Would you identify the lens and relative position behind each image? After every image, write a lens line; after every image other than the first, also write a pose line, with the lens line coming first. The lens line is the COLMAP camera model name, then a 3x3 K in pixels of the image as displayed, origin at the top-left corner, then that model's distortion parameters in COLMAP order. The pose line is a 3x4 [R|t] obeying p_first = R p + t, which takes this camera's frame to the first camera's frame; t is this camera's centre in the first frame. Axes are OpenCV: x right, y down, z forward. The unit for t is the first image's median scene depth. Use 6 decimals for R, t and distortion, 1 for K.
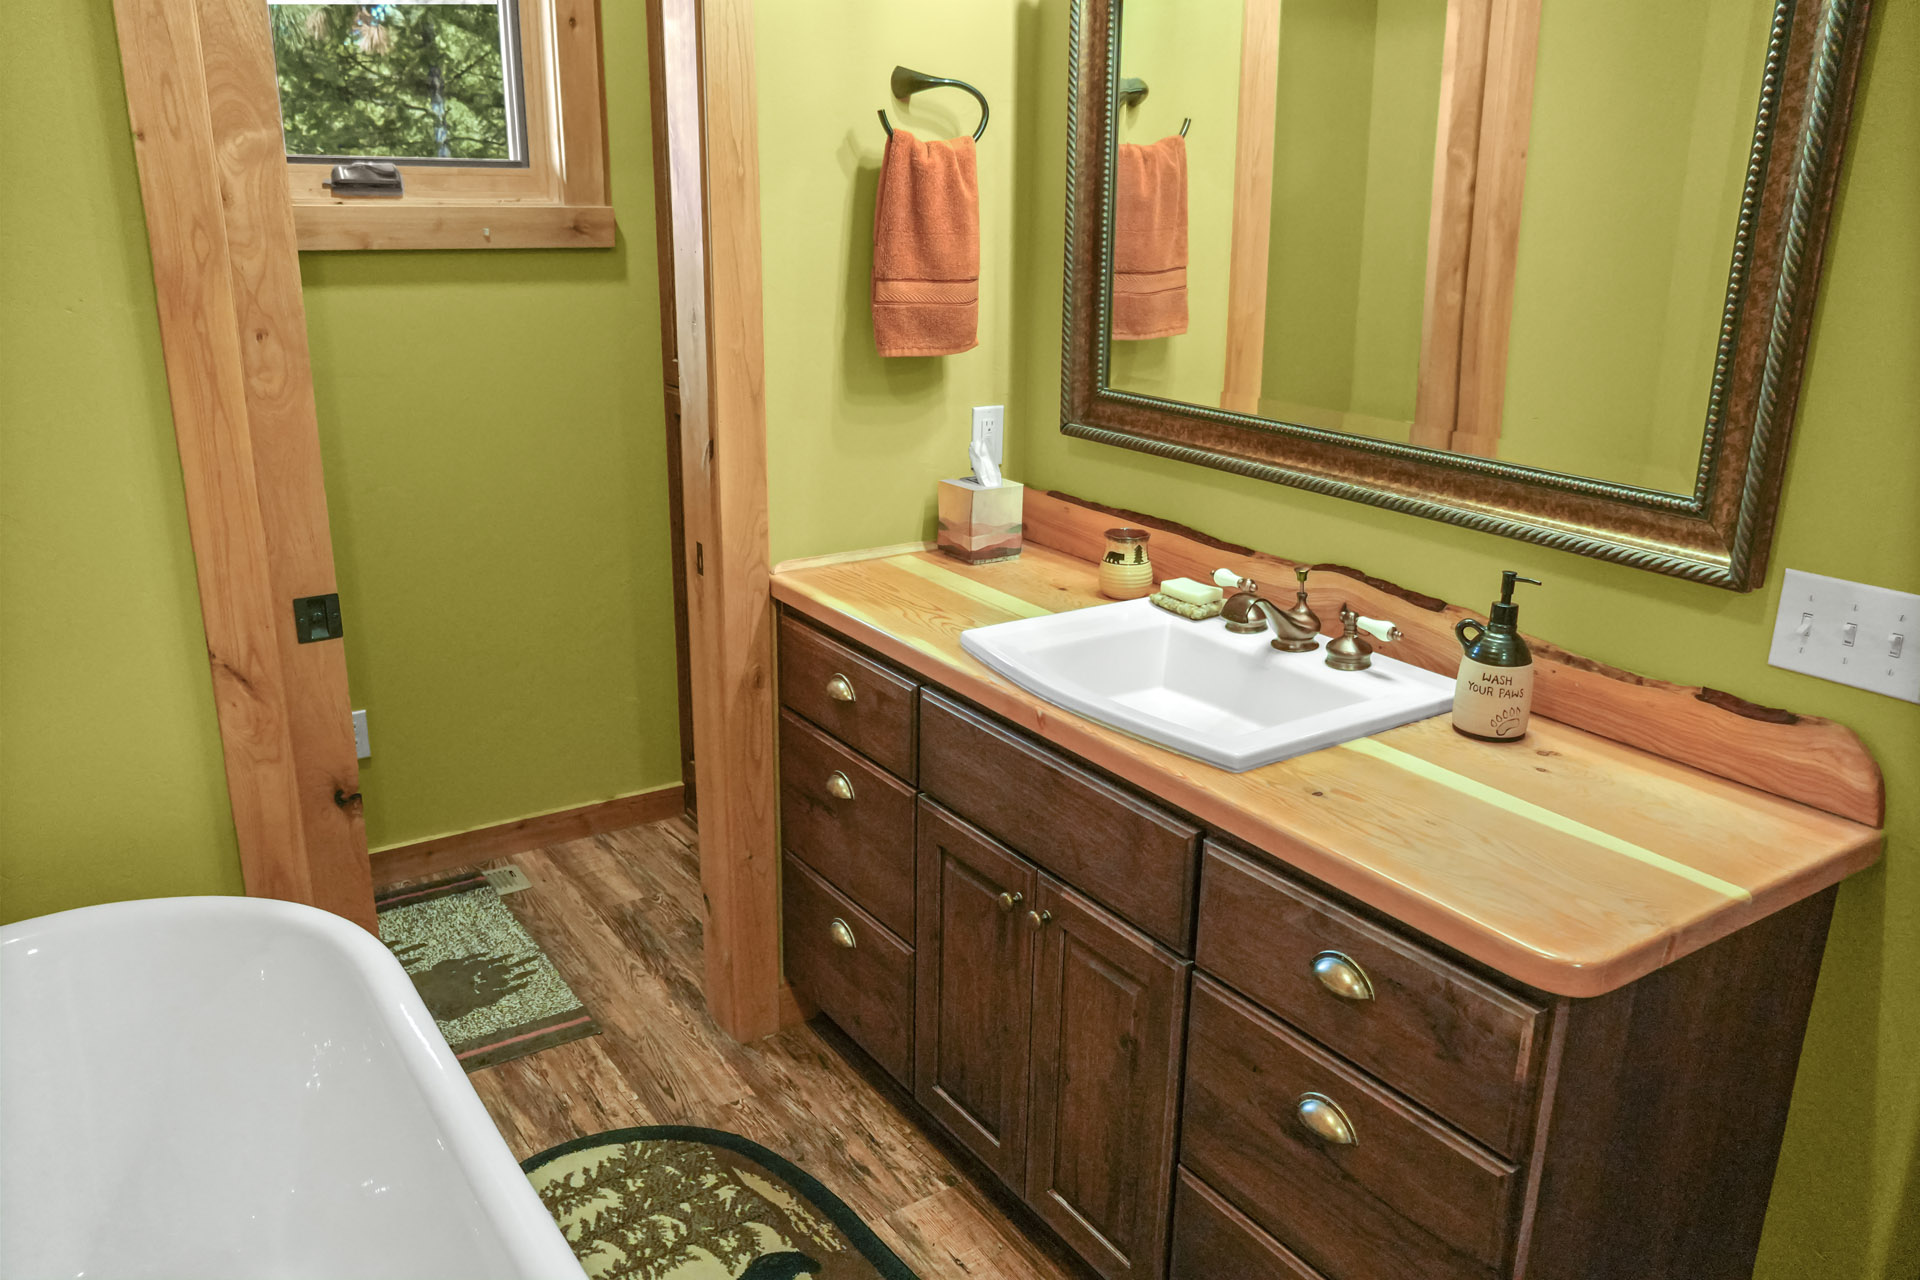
lens RADIAL K [[1445.4, 0, 960.5], [0, 1445.4, 636.2], [0, 0, 1]] dist [0.012602, -0.005083]
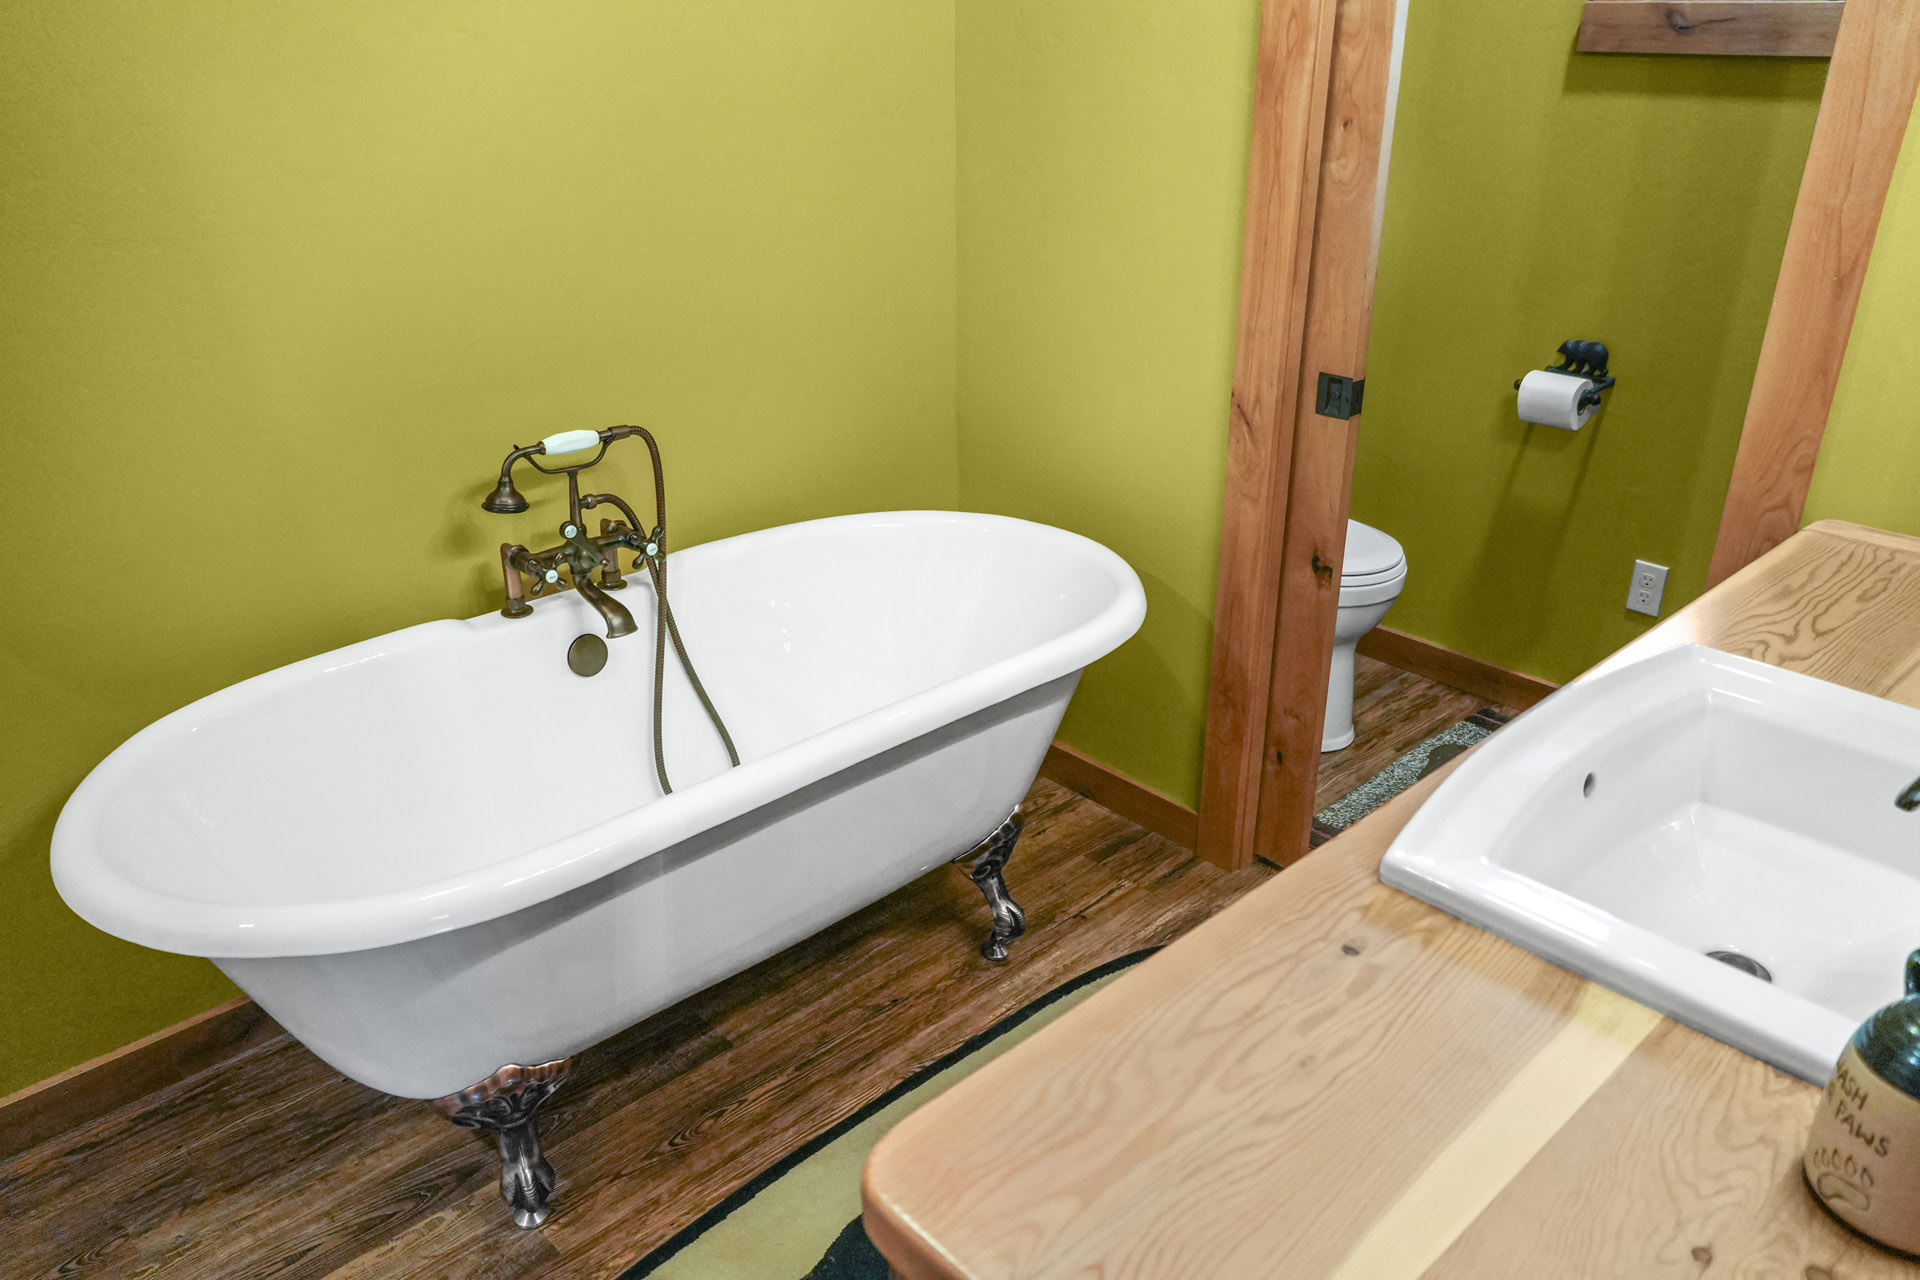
lens RADIAL K [[1445.4, 0, 958.4], [0, 1445.4, 638.9], [0, 0, 1]] dist [0.012602, -0.005083]
pose [[0.151125, 0.396265, -0.905613, 0.617146], [-0.291833, 0.893187, 0.342127, -0.150054], [0.944455, 0.212584, 0.250626, 0.539993]]
